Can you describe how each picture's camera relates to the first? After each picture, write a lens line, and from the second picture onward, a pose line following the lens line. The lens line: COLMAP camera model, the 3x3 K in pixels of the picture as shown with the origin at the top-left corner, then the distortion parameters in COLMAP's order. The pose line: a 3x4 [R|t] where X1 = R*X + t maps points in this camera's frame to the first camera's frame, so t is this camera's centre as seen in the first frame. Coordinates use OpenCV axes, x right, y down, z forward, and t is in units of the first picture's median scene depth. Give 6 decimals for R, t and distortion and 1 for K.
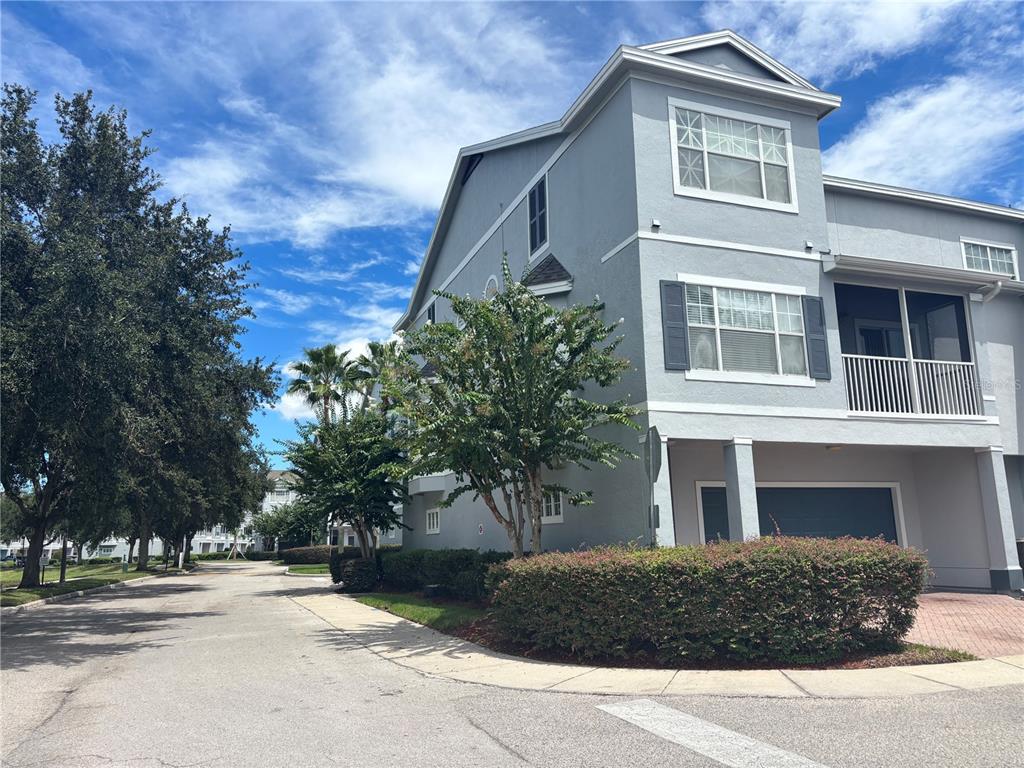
lens RADIAL K [[776.9, 0, 505.9], [0, 776.9, 376.9], [0, 0, 1]] dist [0.044950, -0.055902]
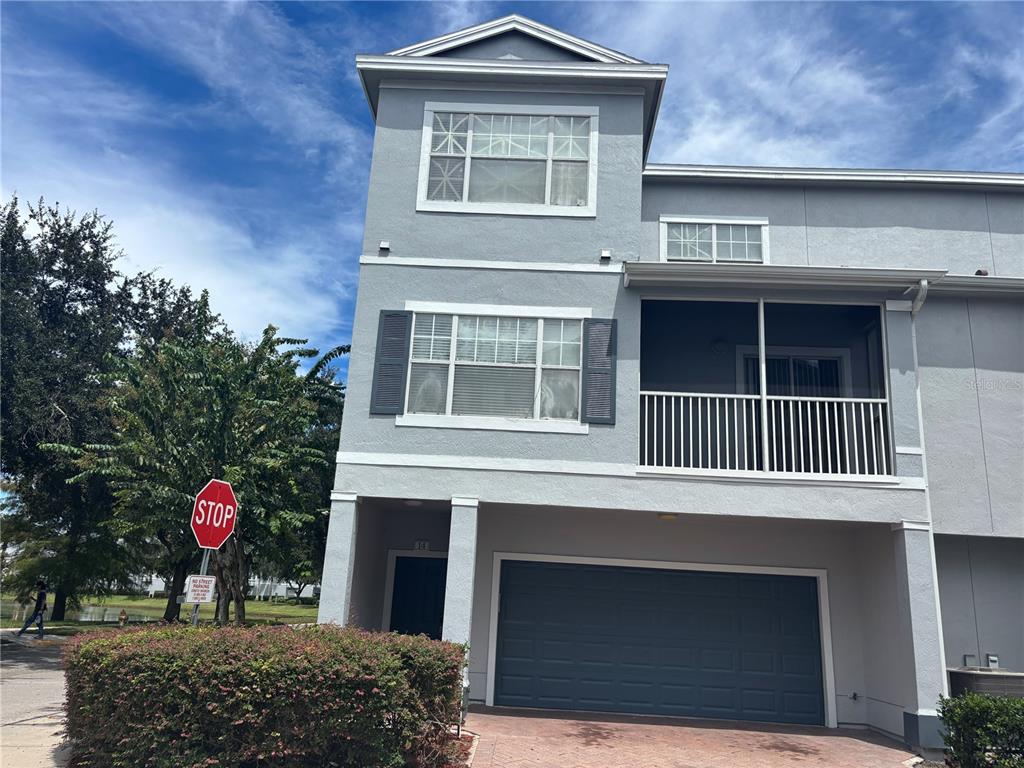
lens RADIAL K [[776.9, 0, 526.5], [0, 776.9, 388.9], [0, 0, 1]] dist [0.044950, -0.055902]
pose [[0.915984, -0.031133, -0.400005, 0.622650], [0.004758, 0.997758, -0.066761, 0.018125], [0.401187, 0.059249, 0.914078, 0.258479]]
